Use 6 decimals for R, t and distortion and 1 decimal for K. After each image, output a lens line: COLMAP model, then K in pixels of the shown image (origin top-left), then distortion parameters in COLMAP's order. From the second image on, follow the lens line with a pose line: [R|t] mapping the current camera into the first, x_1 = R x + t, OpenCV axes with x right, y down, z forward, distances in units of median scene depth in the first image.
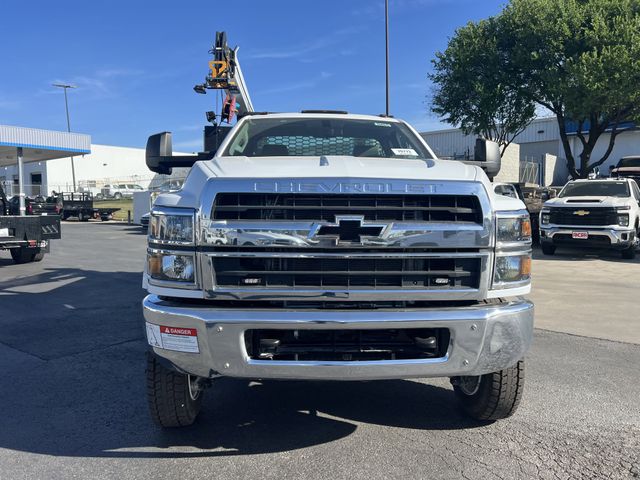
lens RADIAL K [[484.7, 0, 326.9], [0, 484.7, 239.6], [0, 0, 1]] dist [0.057873, -0.061177]
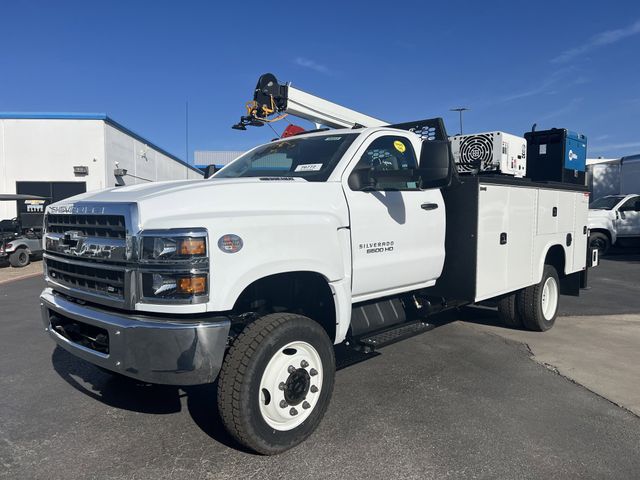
lens RADIAL K [[484.8, 0, 322.1], [0, 484.8, 245.8], [0, 0, 1]] dist [0.064174, -0.072184]
pose [[0.677343, 0.041209, -0.734513, 1.184748], [-0.048666, 0.998753, 0.011156, -0.045776], [0.734056, 0.028190, 0.678503, 0.476129]]
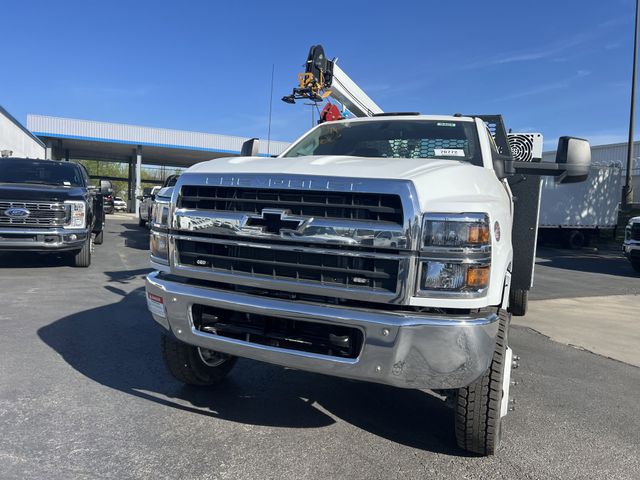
lens RADIAL K [[485.7, 0, 327.0], [0, 485.7, 237.7], [0, 0, 1]] dist [0.066395, -0.082389]
pose [[0.889350, 0.068326, -0.452092, 0.508944], [-0.078227, 0.996930, -0.003217, 0.006195], [0.450485, 0.038226, 0.891965, 0.079057]]
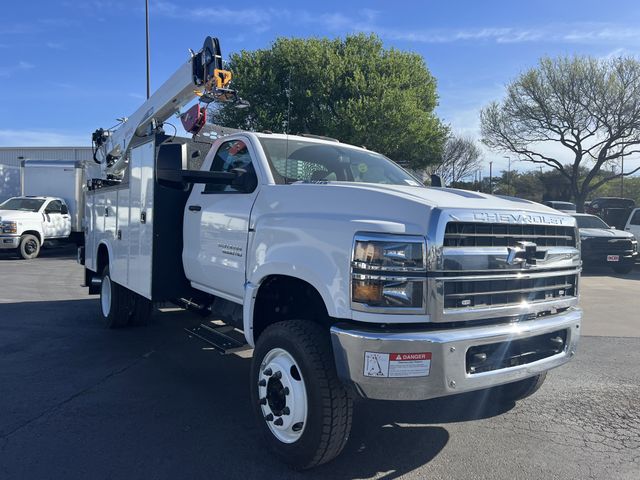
lens RADIAL K [[484.7, 0, 326.9], [0, 484.7, 239.6], [0, 0, 1]] dist [0.057873, -0.061177]
pose [[0.845991, -0.000759, 0.533196, -0.815090], [0.018352, 0.999448, -0.027695, -0.025136], [-0.532881, 0.033215, 0.845538, 0.188923]]
